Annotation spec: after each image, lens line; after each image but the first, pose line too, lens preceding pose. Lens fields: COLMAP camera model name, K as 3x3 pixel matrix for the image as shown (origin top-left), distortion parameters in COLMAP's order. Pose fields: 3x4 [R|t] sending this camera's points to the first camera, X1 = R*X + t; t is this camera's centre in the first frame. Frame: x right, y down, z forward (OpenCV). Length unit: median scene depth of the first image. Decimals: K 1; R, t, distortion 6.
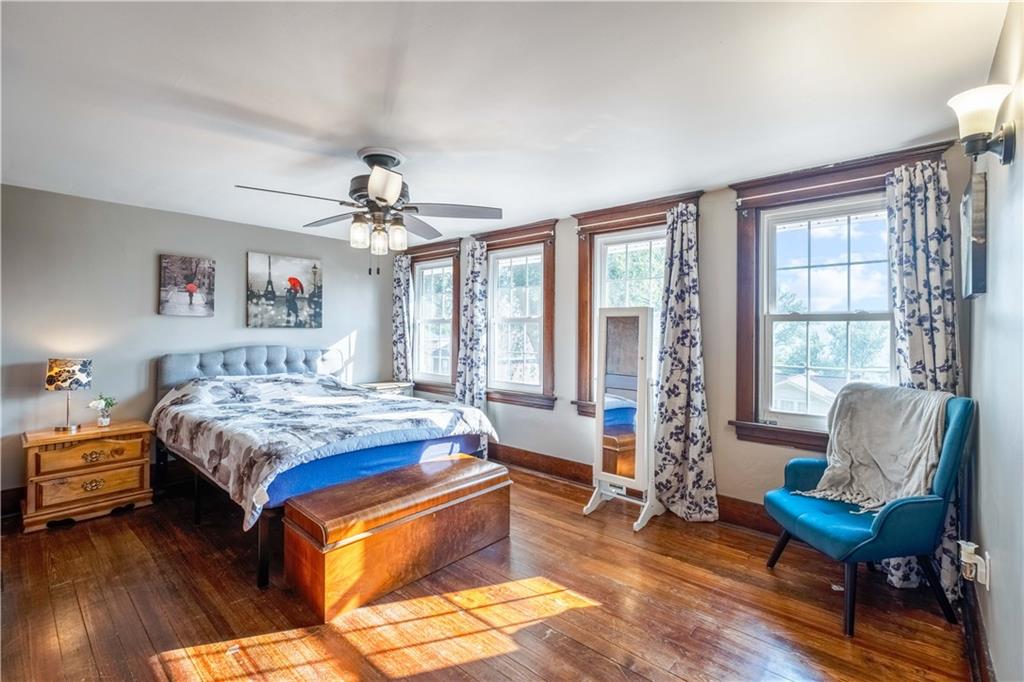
lens RADIAL K [[453.3, 0, 509.1], [0, 453.3, 331.0], [0, 0, 1]] dist [-0.003331, -0.000065]
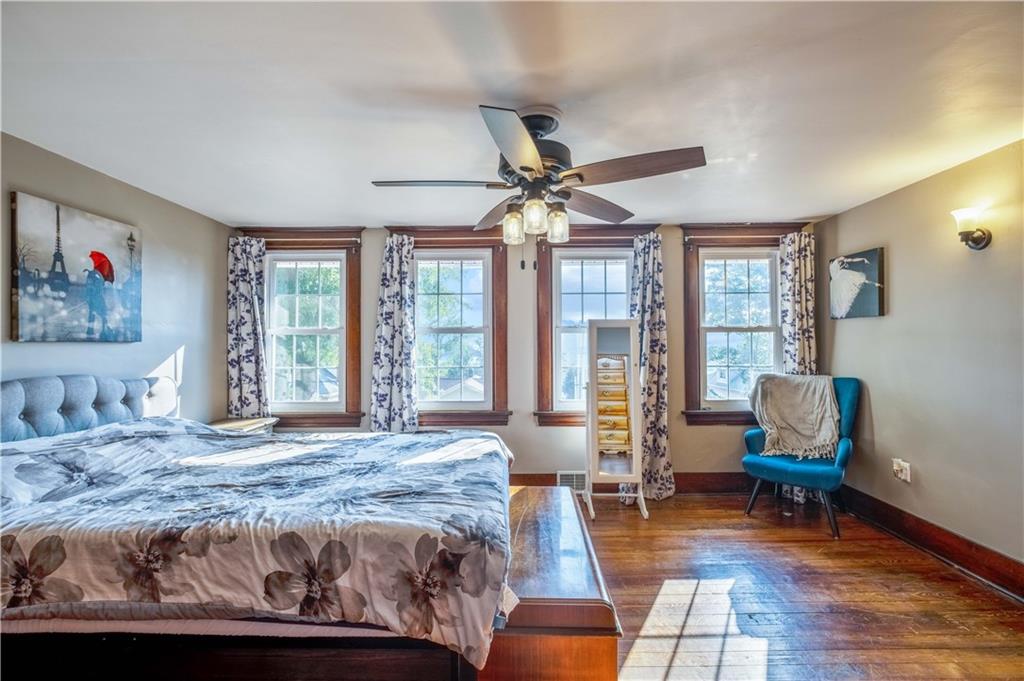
lens RADIAL K [[453.3, 0, 512.0], [0, 453.3, 340.5], [0, 0, 1]] dist [-0.002888, -0.000311]
pose [[0.750861, -0.008285, 0.660408, -0.521784], [0.012286, 0.999924, -0.001424, -0.001714], [-0.660346, 0.009183, 0.750906, 0.276099]]
